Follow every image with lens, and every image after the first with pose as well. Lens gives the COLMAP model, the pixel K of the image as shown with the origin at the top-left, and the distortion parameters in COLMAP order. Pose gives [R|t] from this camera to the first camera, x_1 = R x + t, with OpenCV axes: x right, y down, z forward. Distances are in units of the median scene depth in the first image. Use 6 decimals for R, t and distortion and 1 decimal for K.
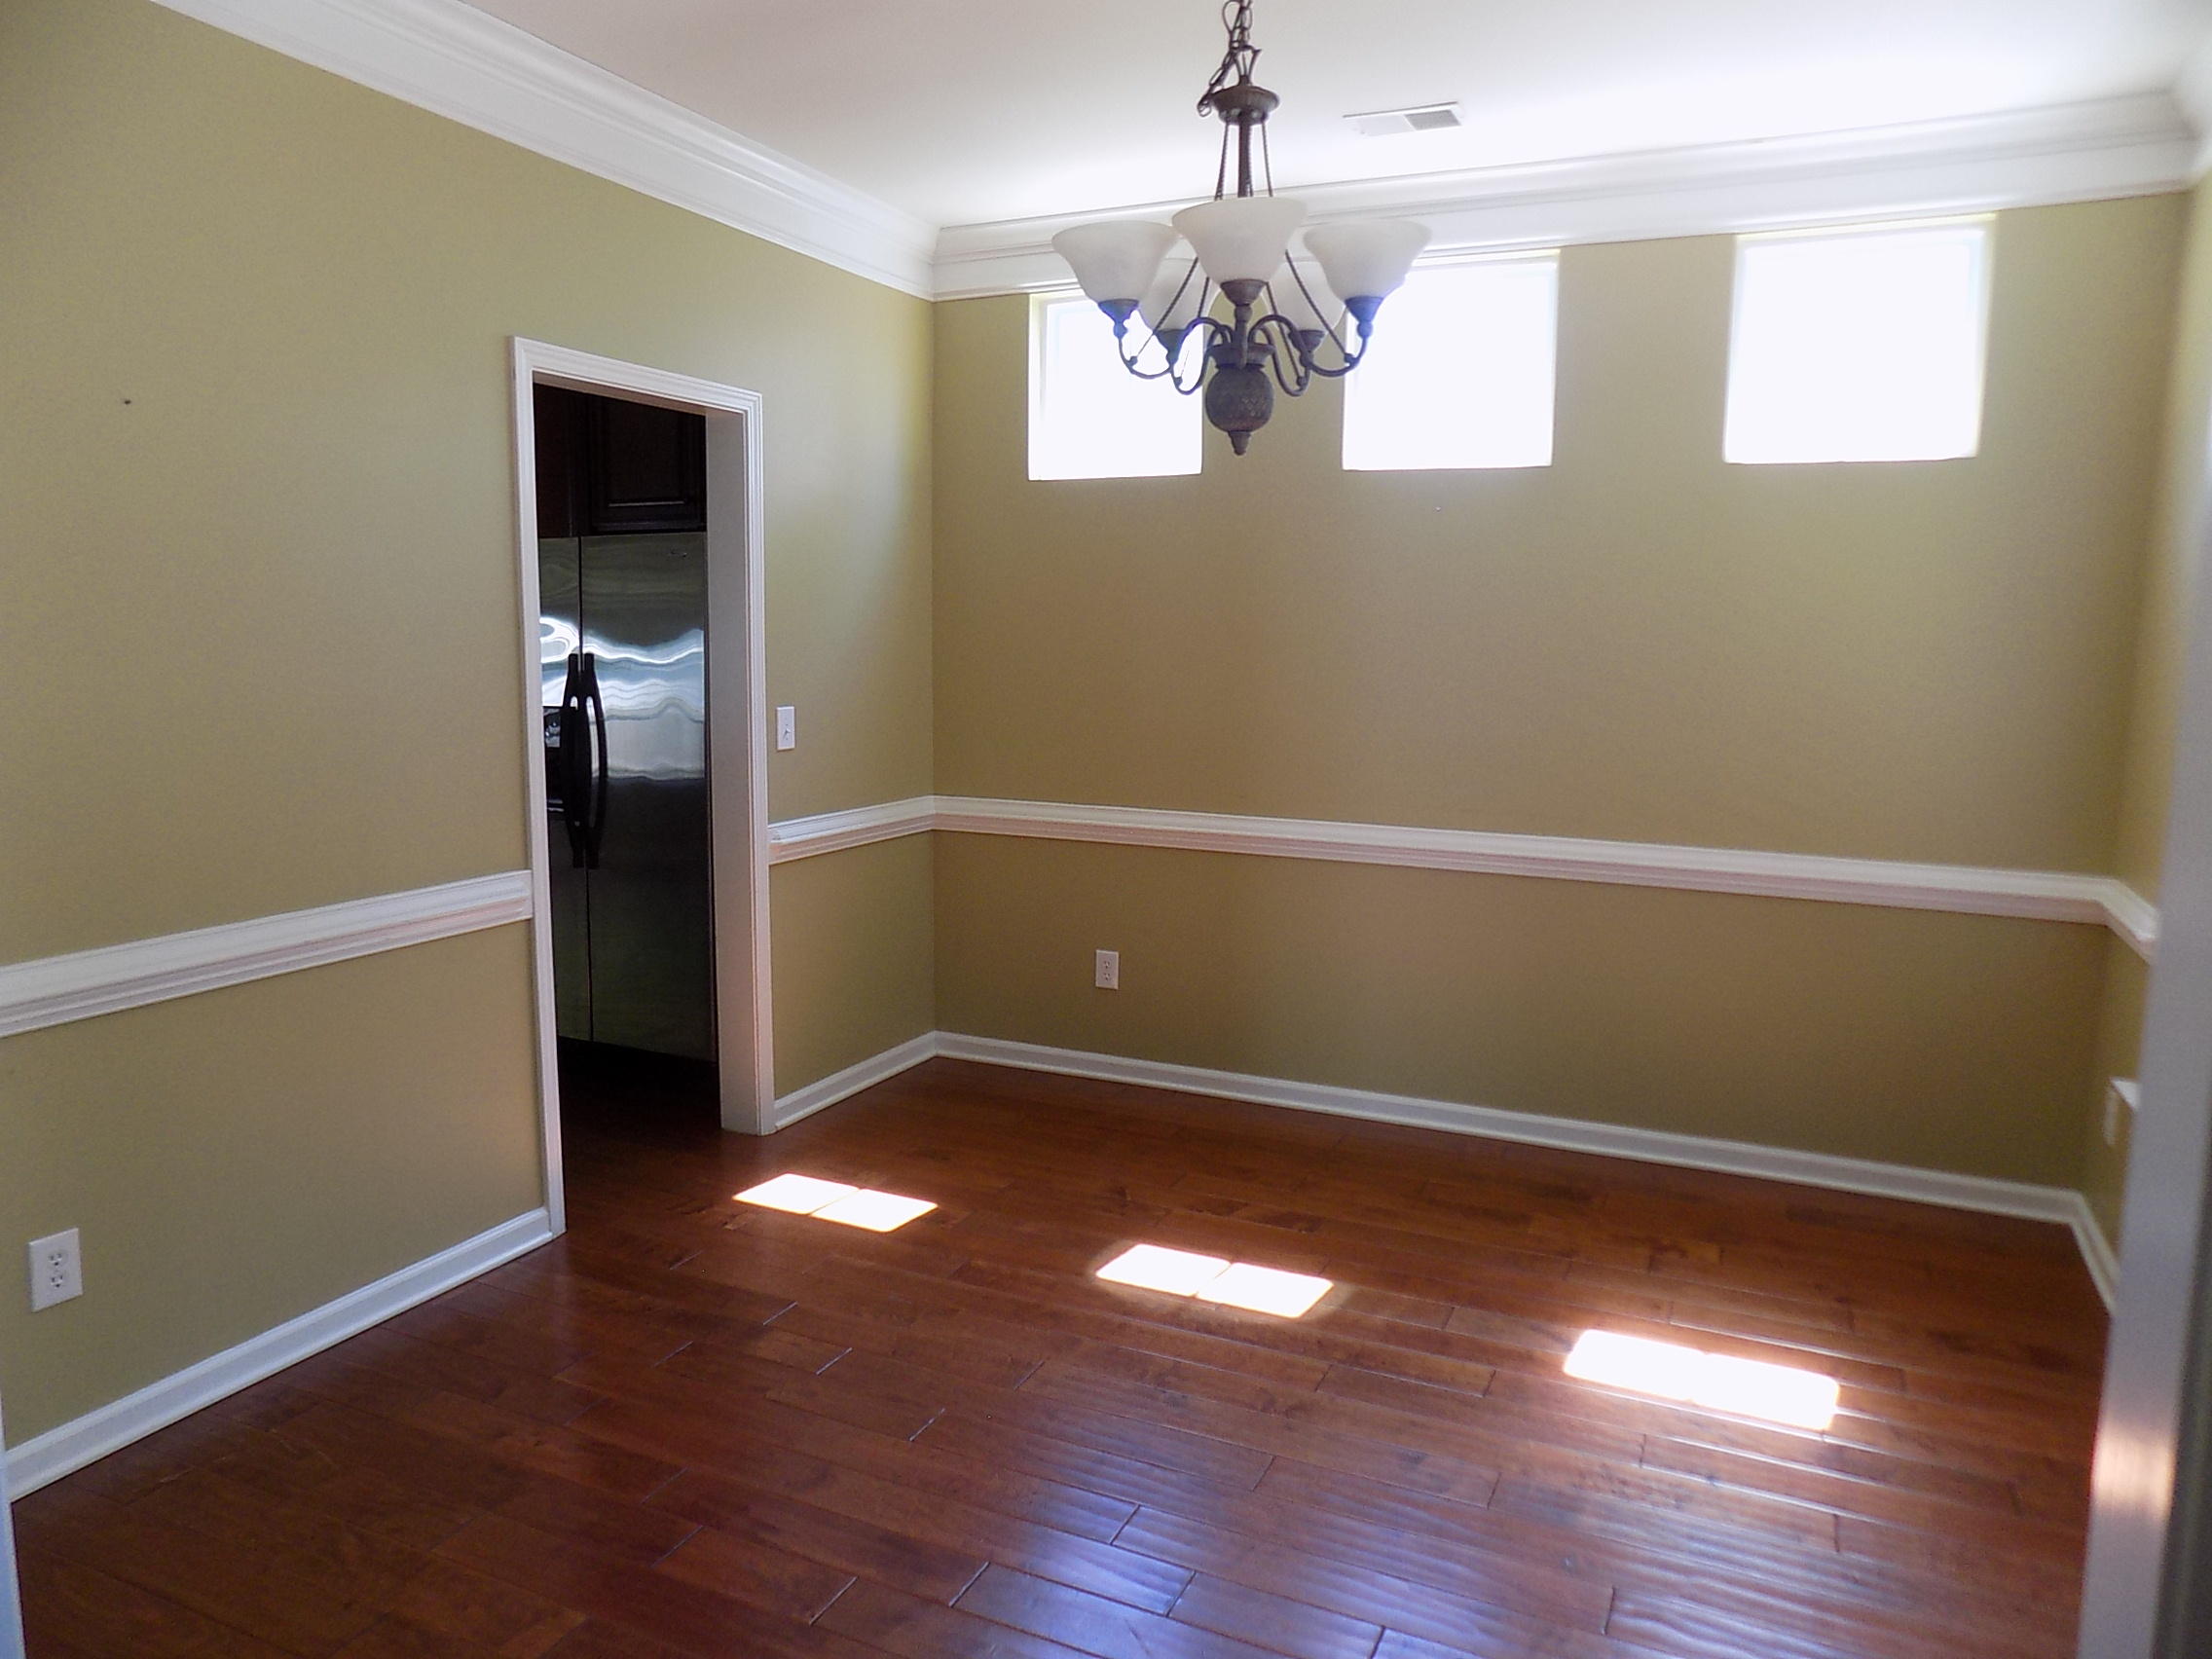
lens RADIAL K [[1483.1, 0, 1111.6], [0, 1483.1, 823.6], [0, 0, 1]] dist [-0.072496, 0.071410]
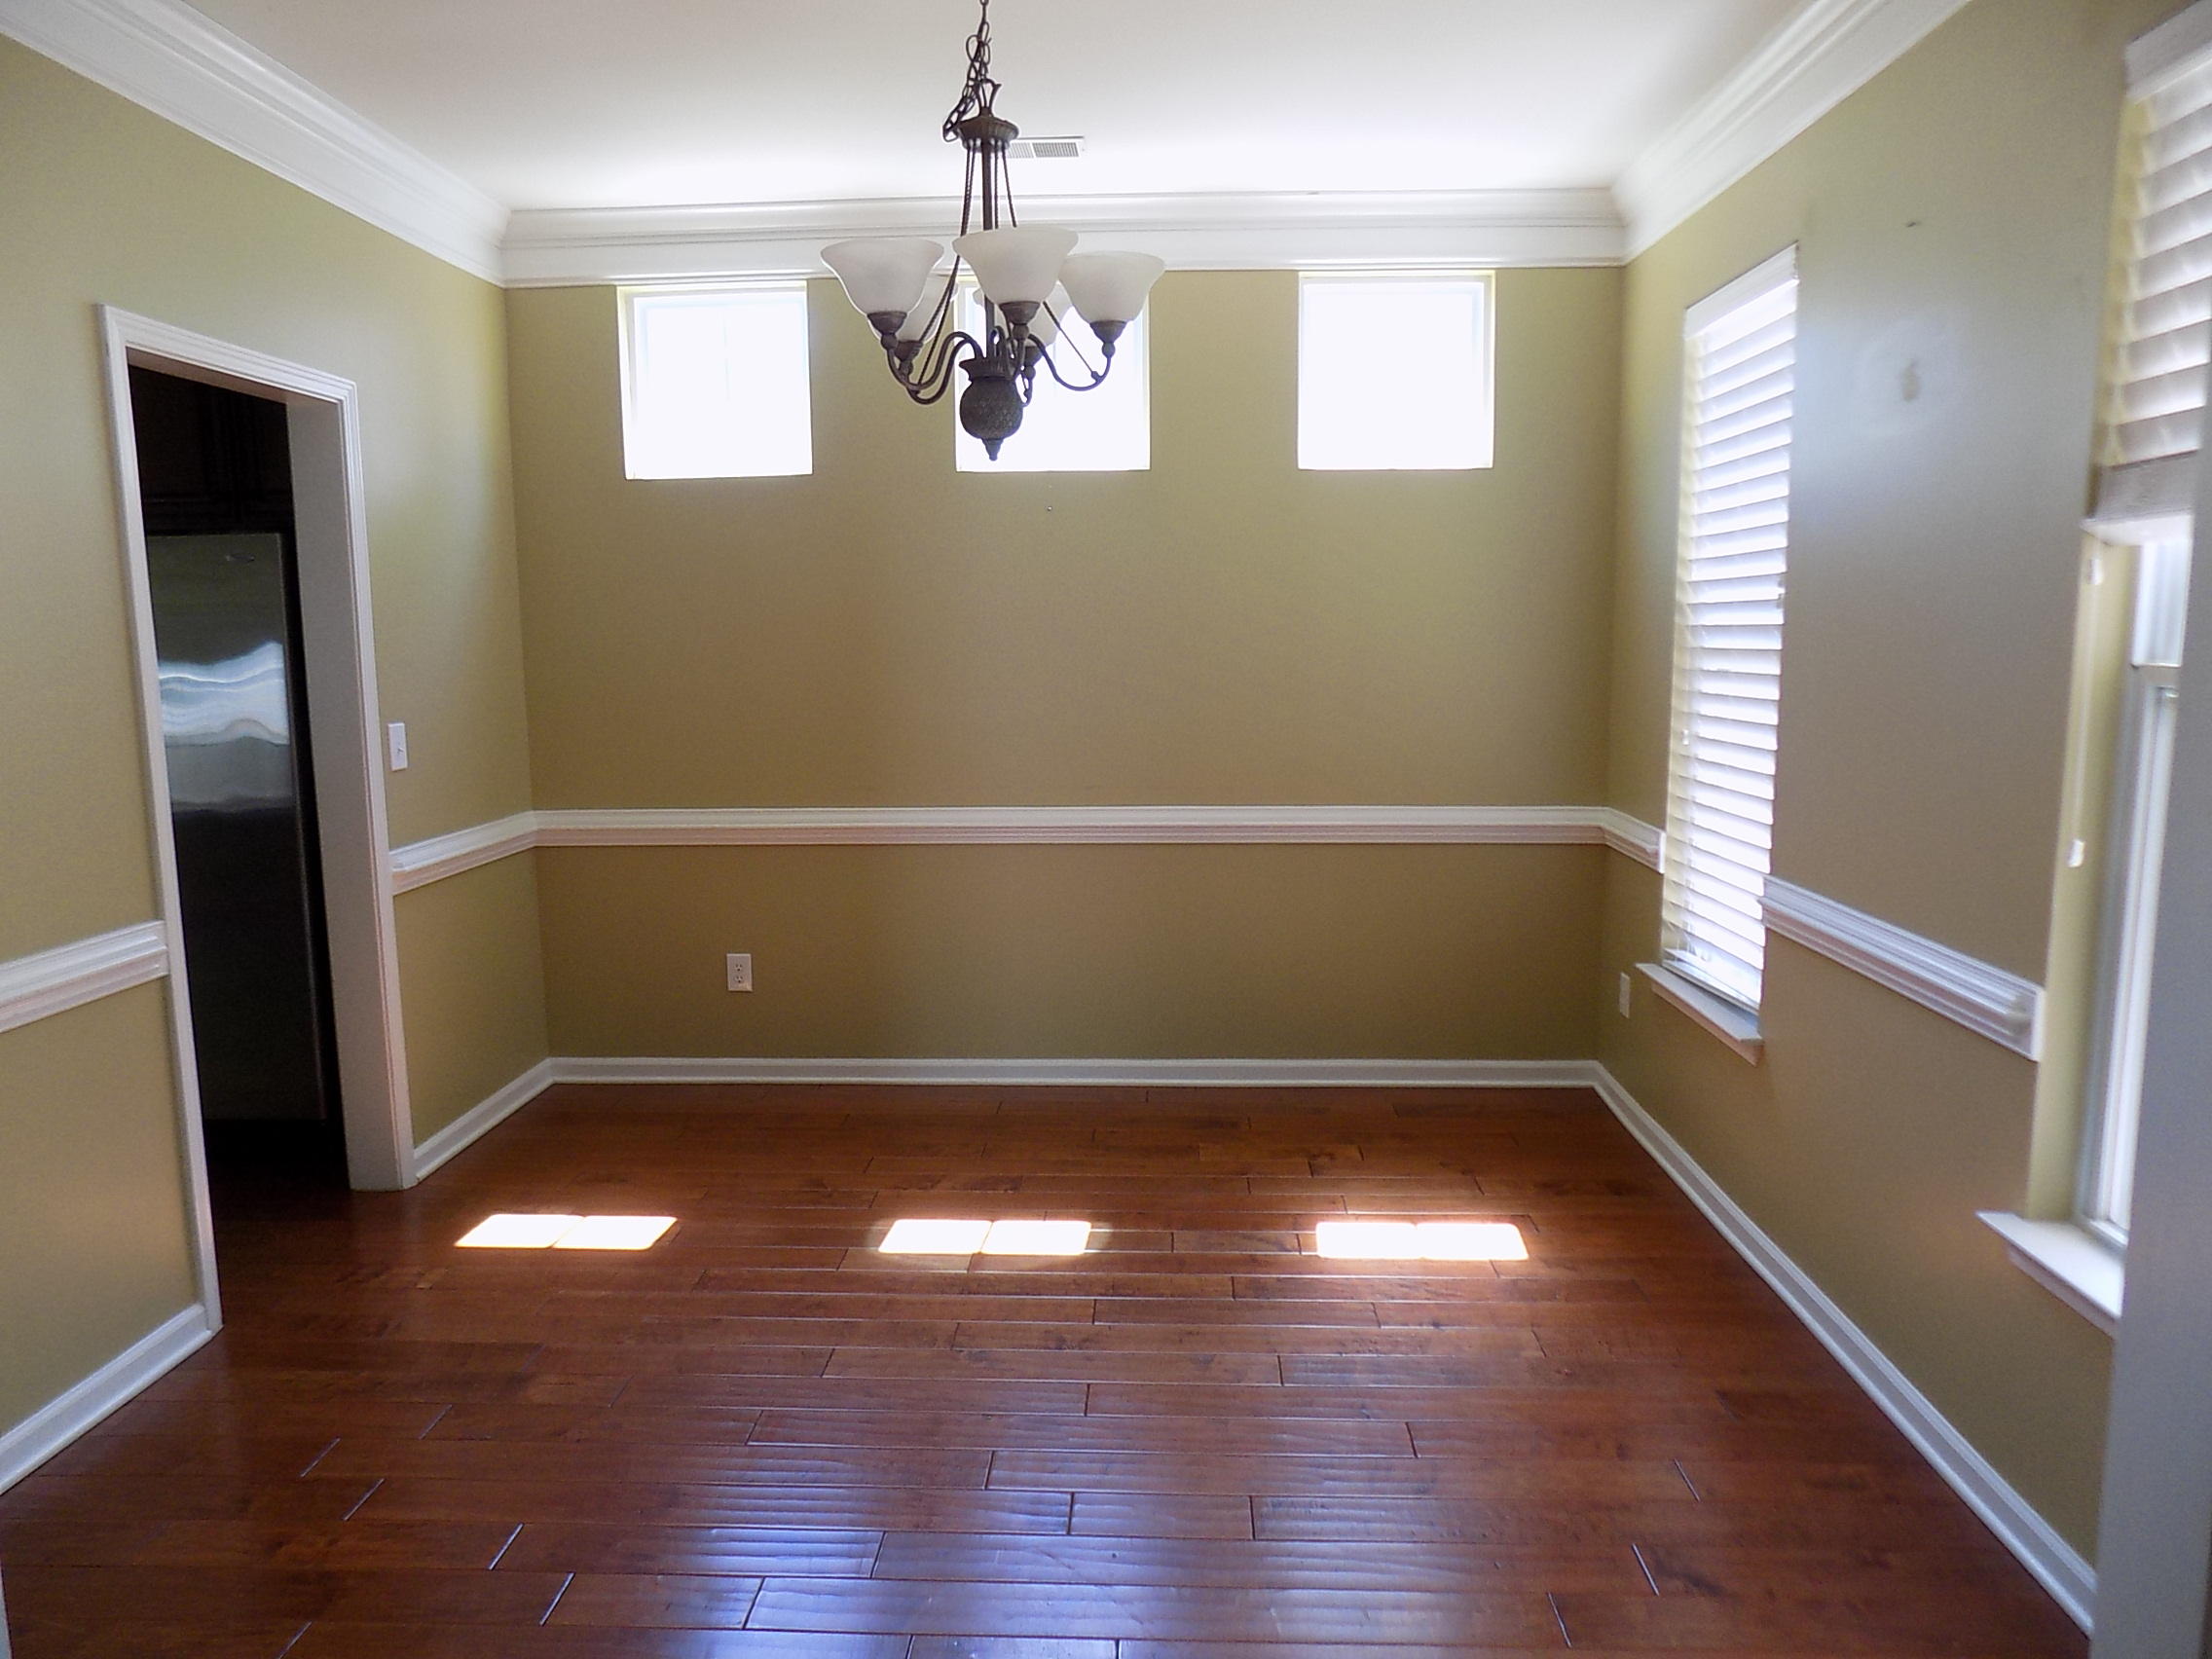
lens RADIAL K [[1483.1, 0, 1111.6], [0, 1483.1, 823.6], [0, 0, 1]] dist [-0.072496, 0.071410]
pose [[0.925028, -0.072826, 0.372852, -0.182636], [0.071573, 0.997287, 0.017222, -0.000222], [-0.373095, 0.010756, 0.927731, -0.015959]]
